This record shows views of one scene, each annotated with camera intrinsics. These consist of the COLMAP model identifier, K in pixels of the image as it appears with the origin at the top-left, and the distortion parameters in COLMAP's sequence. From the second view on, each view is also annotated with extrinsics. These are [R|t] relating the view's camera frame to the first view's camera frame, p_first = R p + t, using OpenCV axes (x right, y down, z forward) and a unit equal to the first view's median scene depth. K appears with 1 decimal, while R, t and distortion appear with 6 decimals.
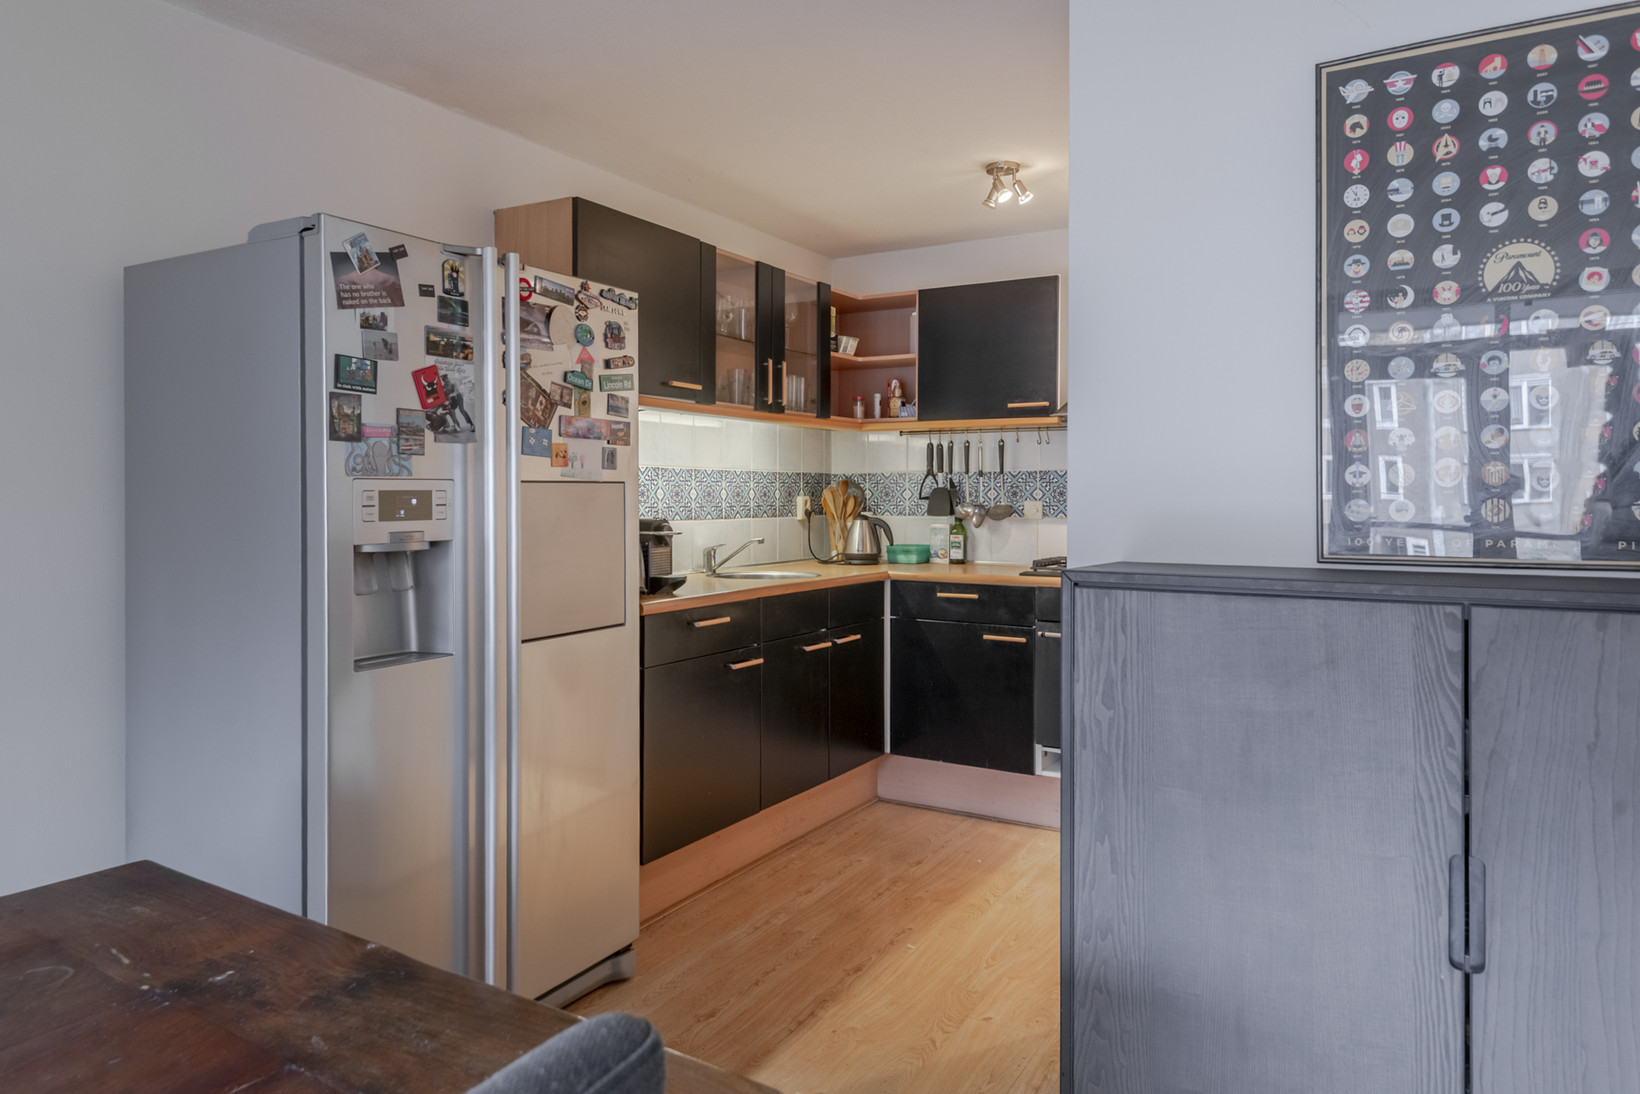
lens RADIAL K [[1073.2, 0, 808.1], [0, 1073.2, 504.0], [0, 0, 1]] dist [0.011969, -0.000146]
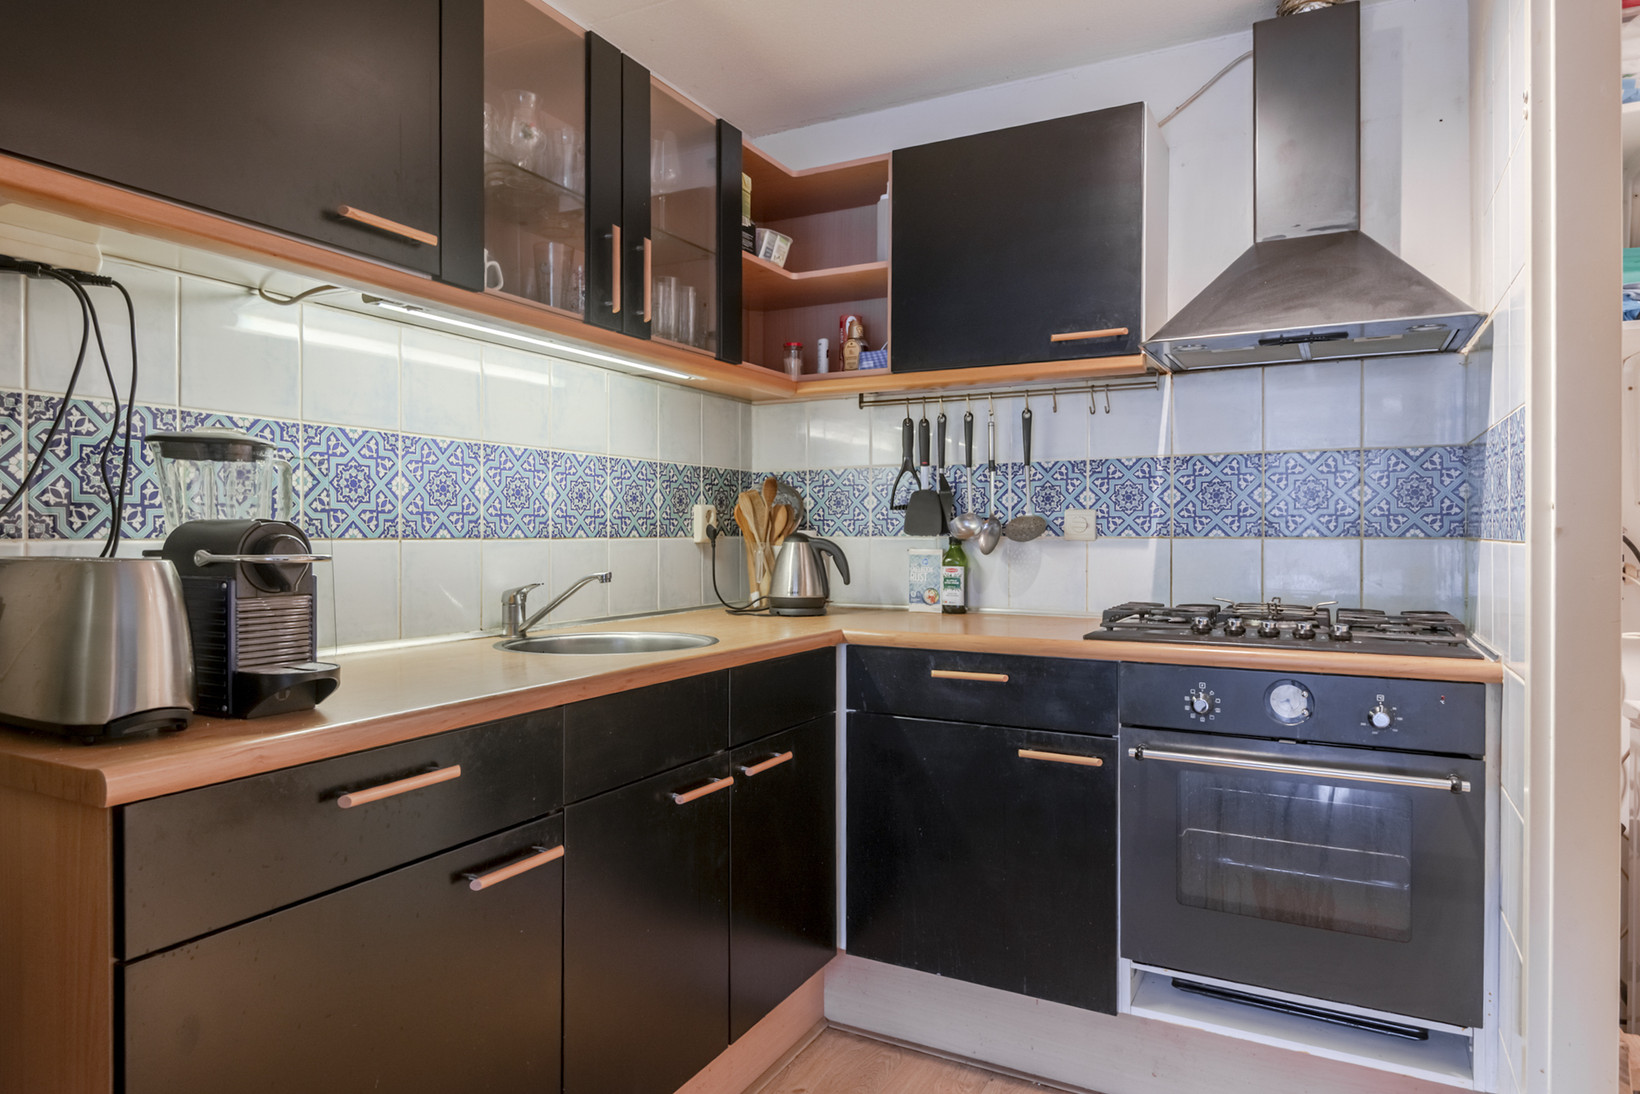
lens RADIAL K [[1003.2, 0, 810.3], [0, 1003.2, 546.8], [0, 0, 1]] dist [0.001533, 0.000264]
pose [[0.998658, -0.001790, 0.051766, 0.032606], [0.001498, 0.999983, 0.005678, 0.016891], [-0.051775, -0.005593, 0.998643, 0.508171]]
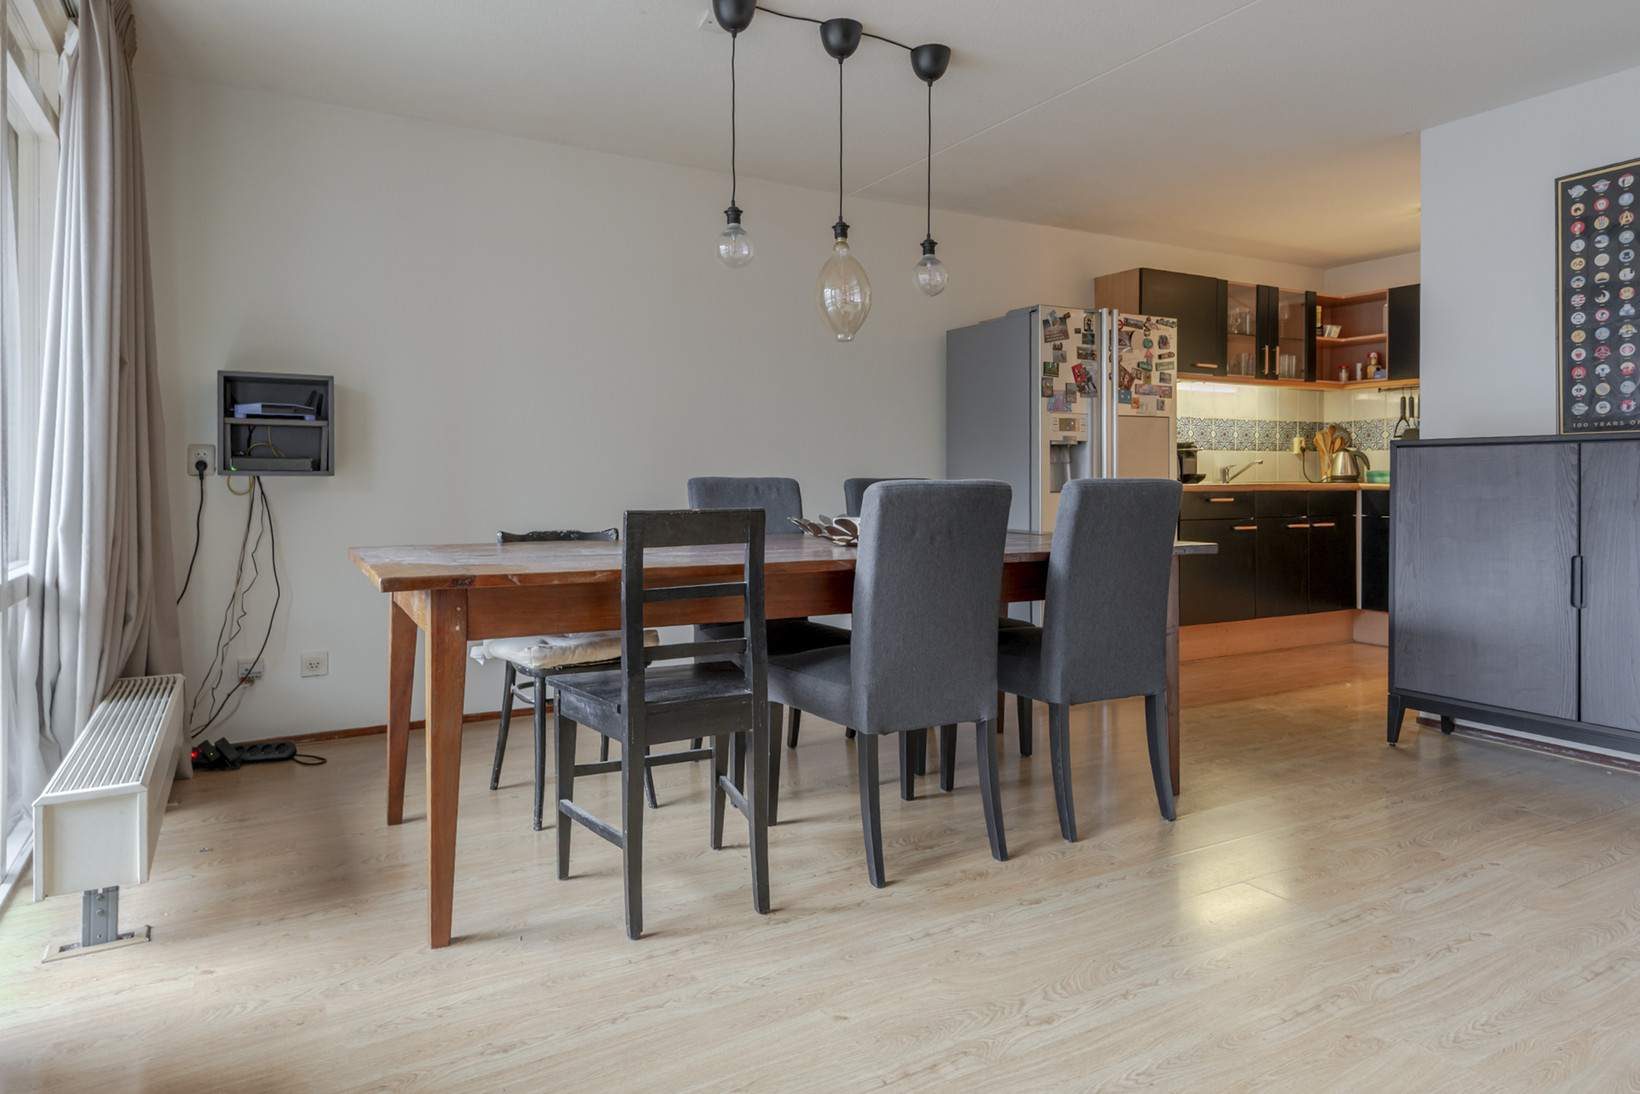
lens RADIAL K [[983.6, 0, 768.9], [0, 983.6, 482.7], [0, 0, 1]] dist [0.018595, -0.009537]
pose [[0.853983, 0.001127, -0.520299, 0.094860], [-0.002586, 0.999994, -0.002078, 0.070592], [0.520294, 0.003121, 0.853982, -0.613397]]
